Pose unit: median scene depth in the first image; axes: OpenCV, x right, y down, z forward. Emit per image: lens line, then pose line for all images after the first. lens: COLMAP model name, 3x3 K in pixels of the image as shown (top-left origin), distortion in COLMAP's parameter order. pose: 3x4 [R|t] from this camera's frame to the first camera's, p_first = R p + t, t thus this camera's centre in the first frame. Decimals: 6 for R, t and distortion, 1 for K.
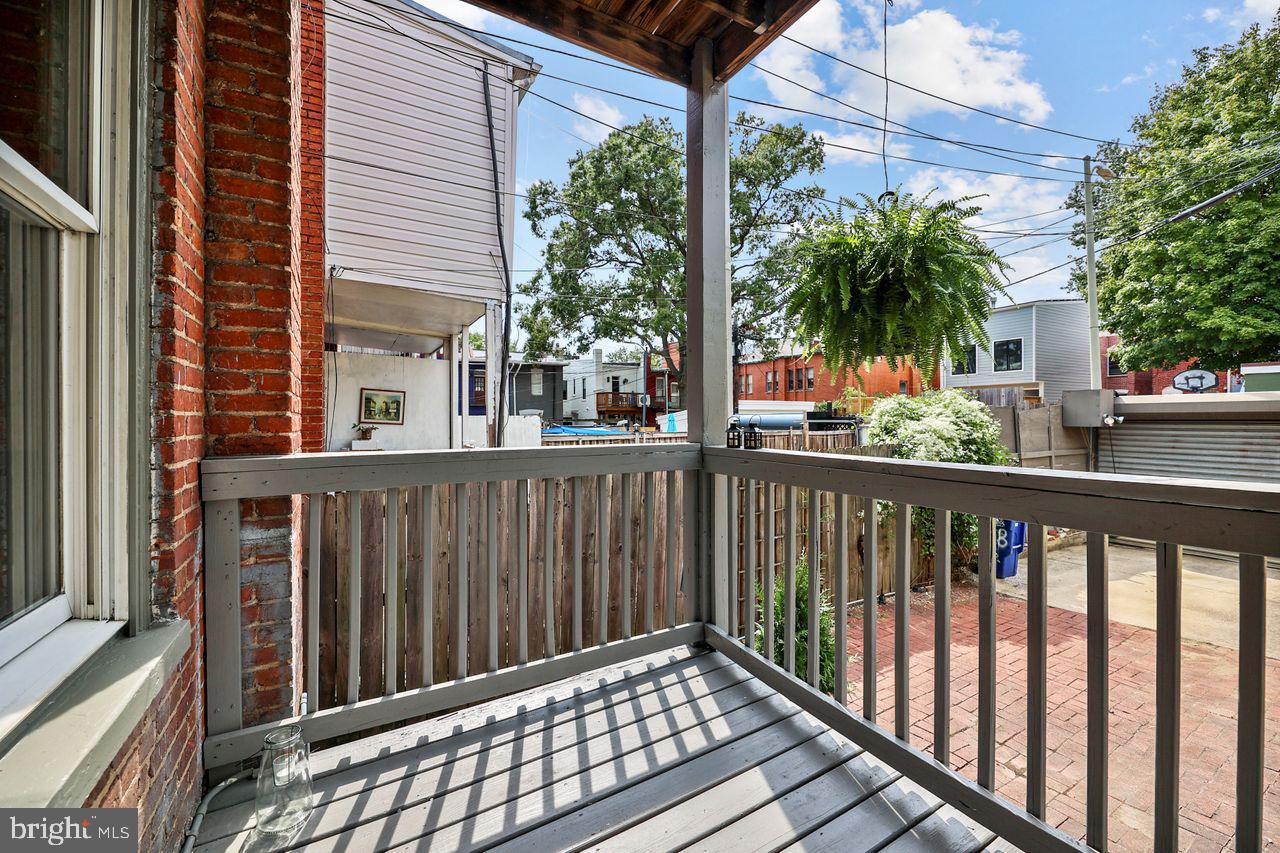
lens RADIAL K [[512.0, 0, 642.5], [0, 512.0, 418.0], [0, 0, 1]] dist [-0.001578, -0.000485]
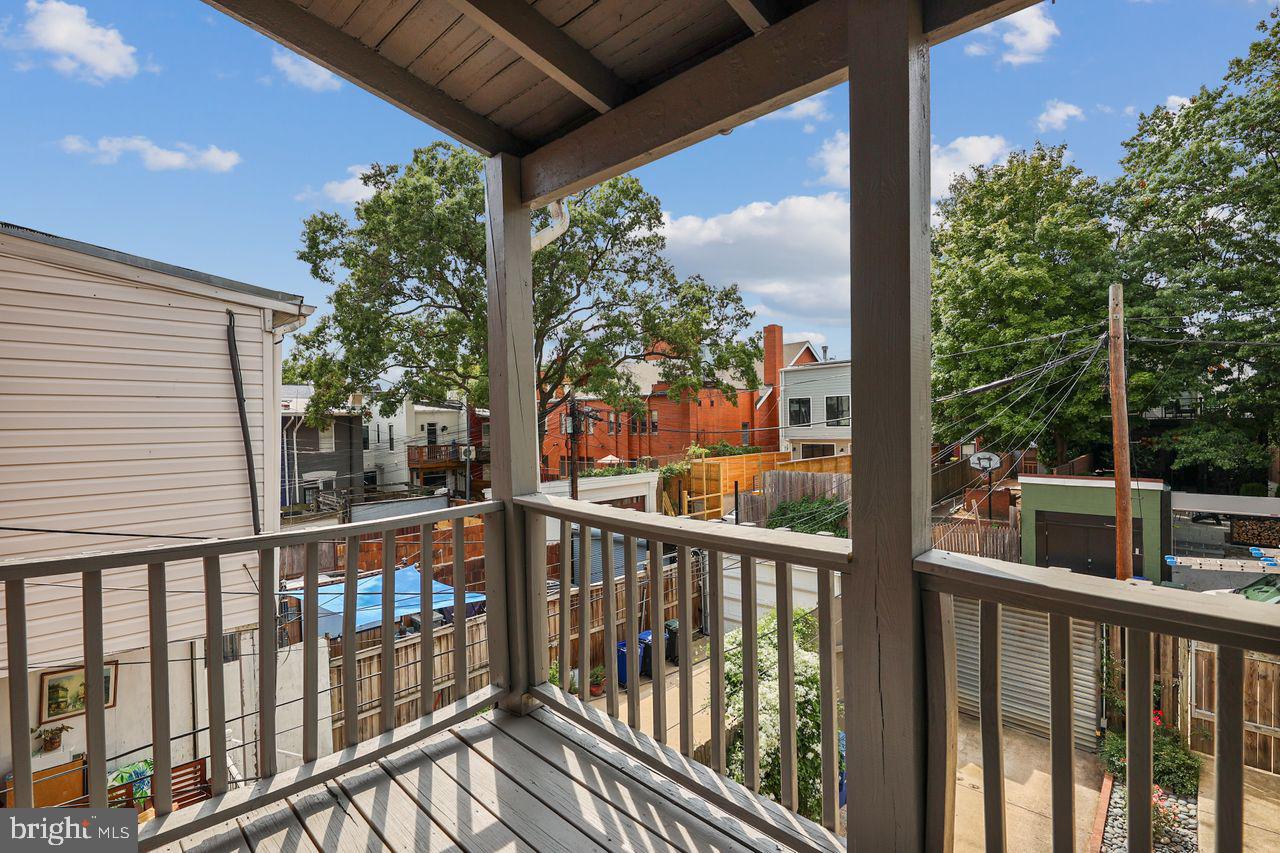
lens RADIAL K [[579.8, 0, 637.5], [0, 579.8, 424.9], [0, 0, 1]] dist [0.007560, -0.001614]
pose [[0.959287, -0.027010, 0.281139, 0.008079], [0.025567, 0.999634, 0.008801, -0.185755], [-0.281274, -0.001255, 0.959627, 0.003148]]
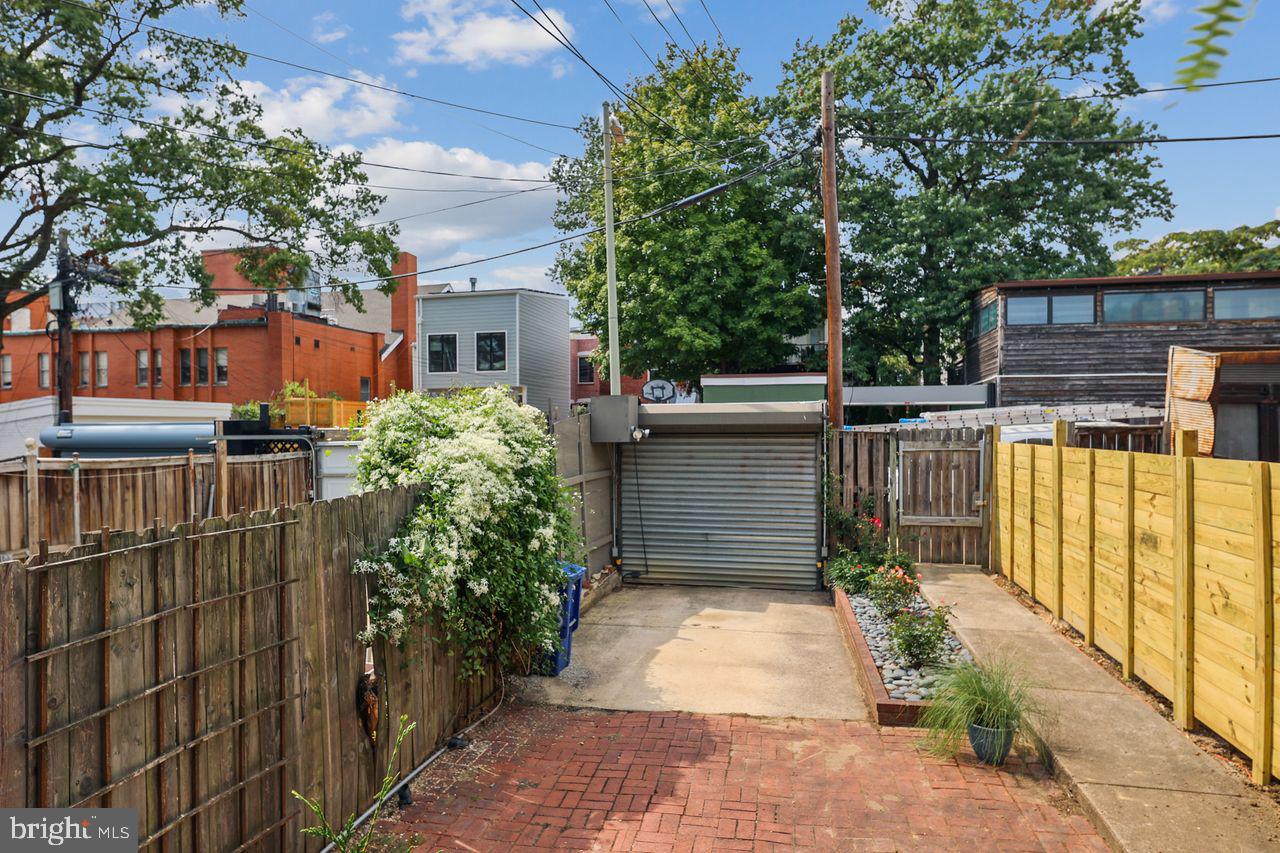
lens RADIAL K [[723.1, 0, 633.0], [0, 723.1, 434.3], [0, 0, 1]] dist [-0.000882, 0.003888]
pose [[0.669806, -0.008161, 0.742491, 0.031092], [0.002787, 0.999960, 0.008476, -0.002077], [-0.742531, -0.003608, 0.669802, 0.118732]]
